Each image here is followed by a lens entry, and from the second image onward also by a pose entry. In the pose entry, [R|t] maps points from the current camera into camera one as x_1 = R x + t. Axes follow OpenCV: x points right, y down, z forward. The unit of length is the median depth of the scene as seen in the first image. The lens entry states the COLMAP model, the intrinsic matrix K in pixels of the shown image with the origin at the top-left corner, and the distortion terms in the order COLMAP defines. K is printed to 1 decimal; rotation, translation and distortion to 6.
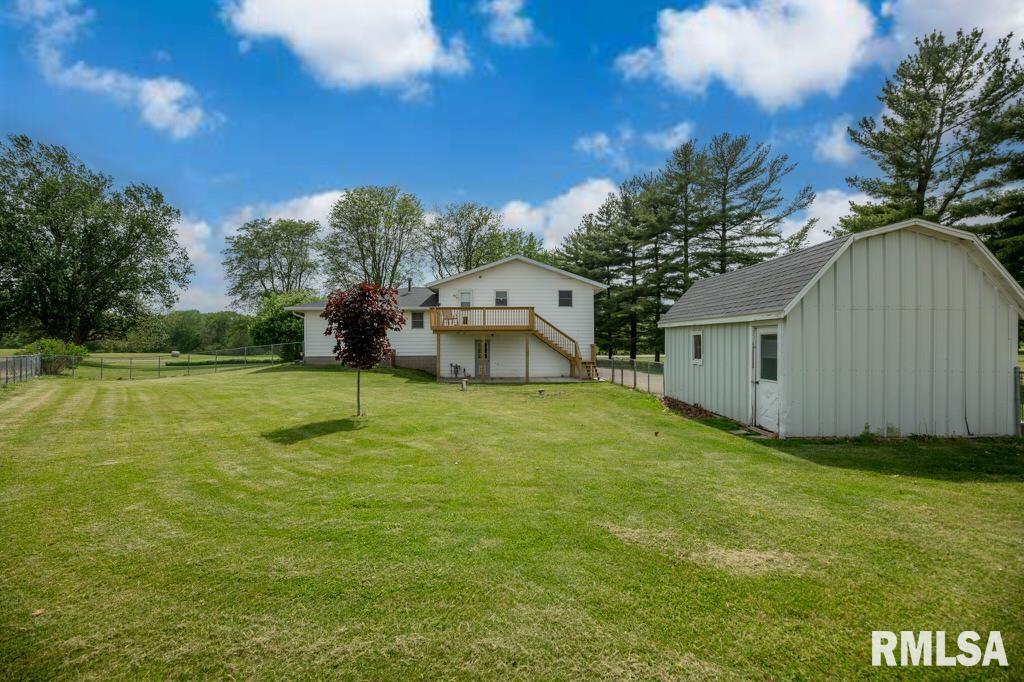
lens RADIAL K [[413.5, 0, 512.0], [0, 413.5, 341.0], [0, 0, 1]] dist [0.000666, -0.003936]
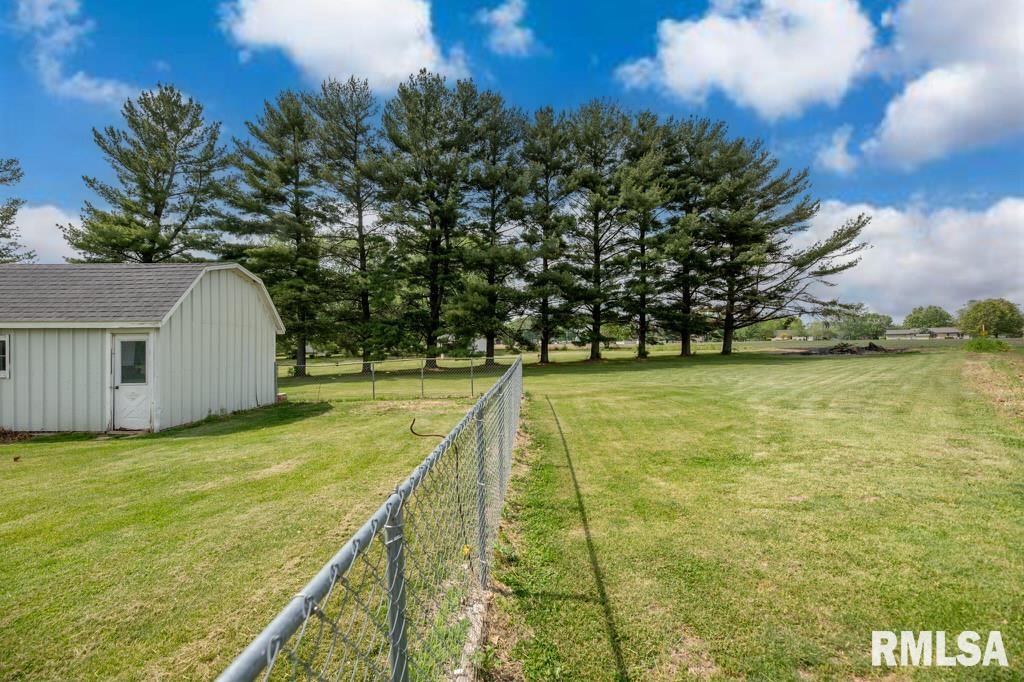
lens RADIAL K [[413.5, 0, 512.0], [0, 413.5, 341.0], [0, 0, 1]] dist [0.000666, -0.003936]
pose [[0.026190, 0.013369, 0.999568, -0.120238], [0.004024, 0.999901, -0.013479, 0.000502], [-0.999649, 0.004376, 0.026134, -0.005769]]
